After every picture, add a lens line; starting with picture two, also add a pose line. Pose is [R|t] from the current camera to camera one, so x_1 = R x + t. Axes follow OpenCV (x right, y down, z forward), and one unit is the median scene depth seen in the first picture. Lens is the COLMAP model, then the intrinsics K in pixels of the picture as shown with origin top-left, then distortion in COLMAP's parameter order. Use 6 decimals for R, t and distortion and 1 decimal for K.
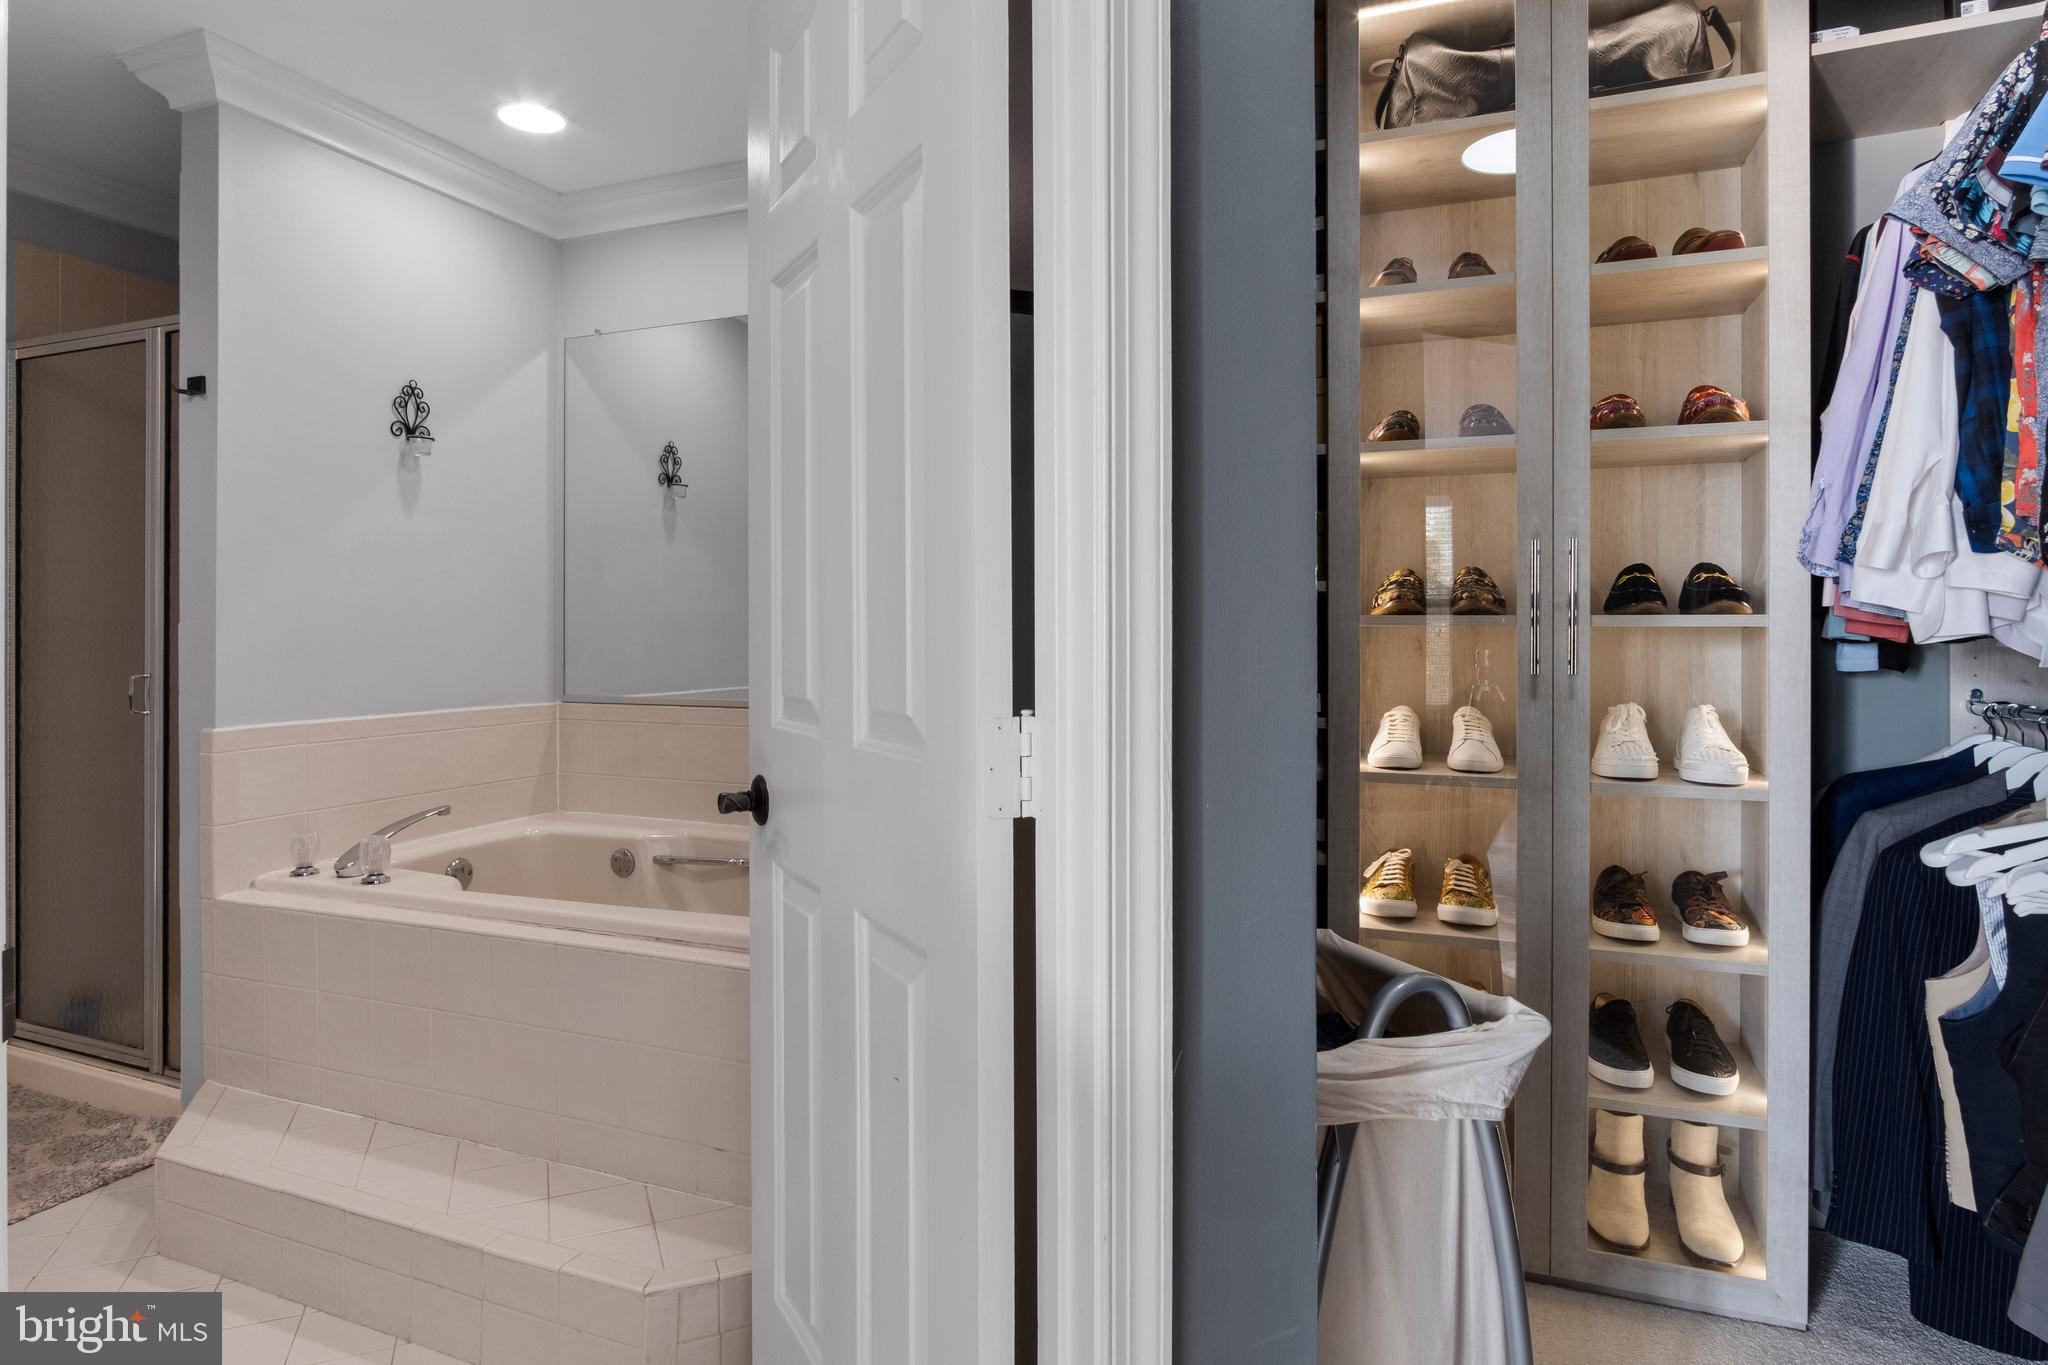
lens RADIAL K [[1093.6, 0, 1021.9], [0, 1093.6, 643.5], [0, 0, 1]] dist [-0.016616, 0.000848]
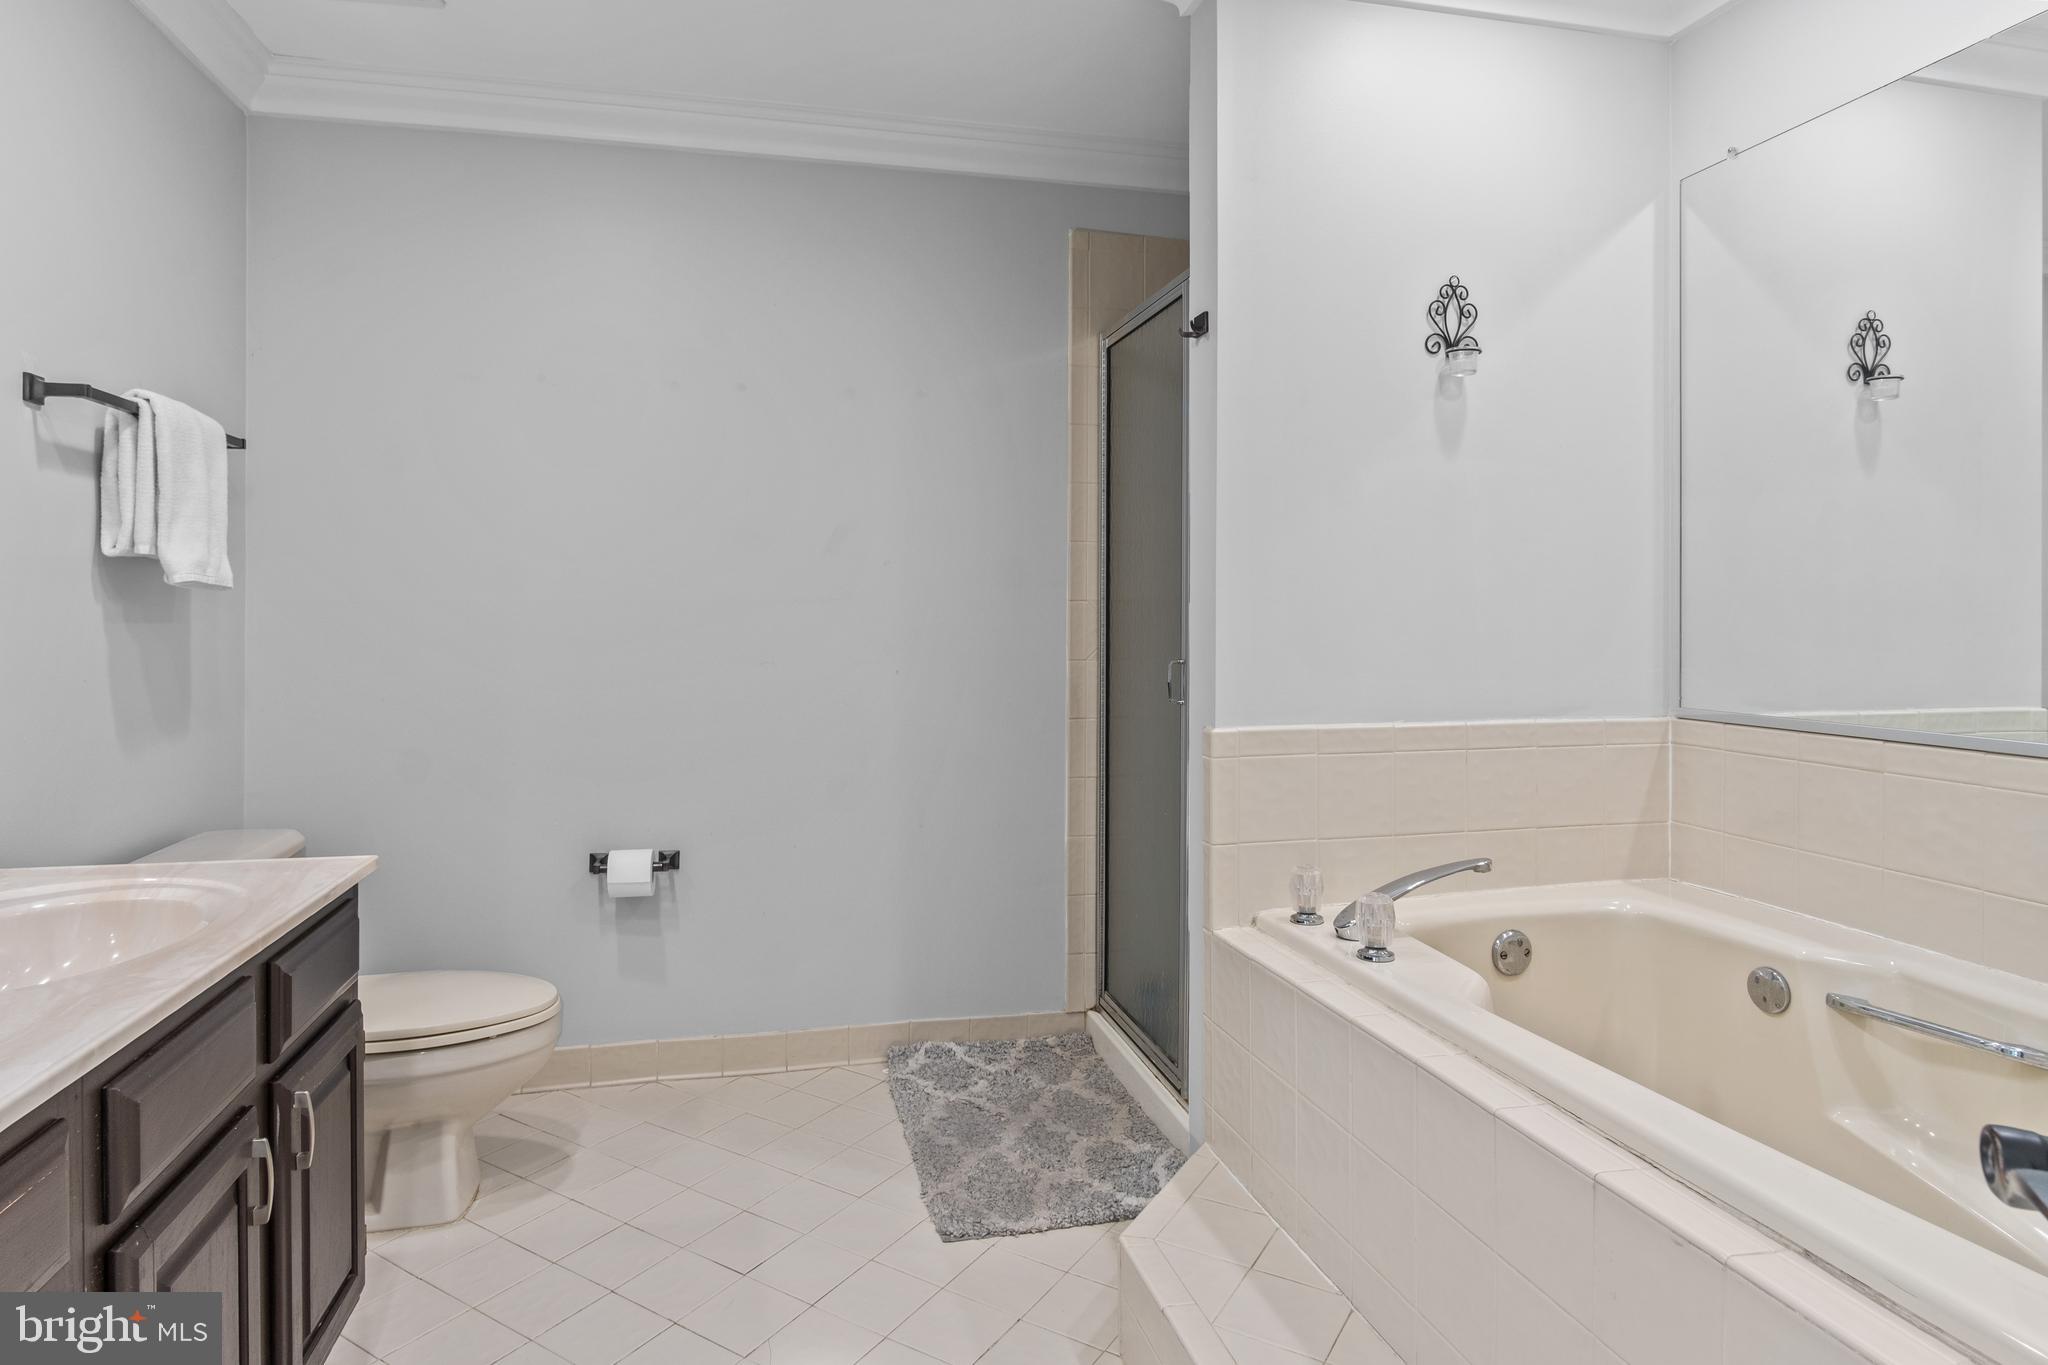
lens RADIAL K [[1137.4, 0, 1015.7], [0, 1137.4, 614.1], [0, 0, 1]] dist [-0.012601, 0.000262]
pose [[0.566975, -0.001358, -0.823734, -0.090777], [-0.009624, 0.999919, -0.008273, -0.001129], [0.823679, 0.012618, 0.566916, 0.315387]]
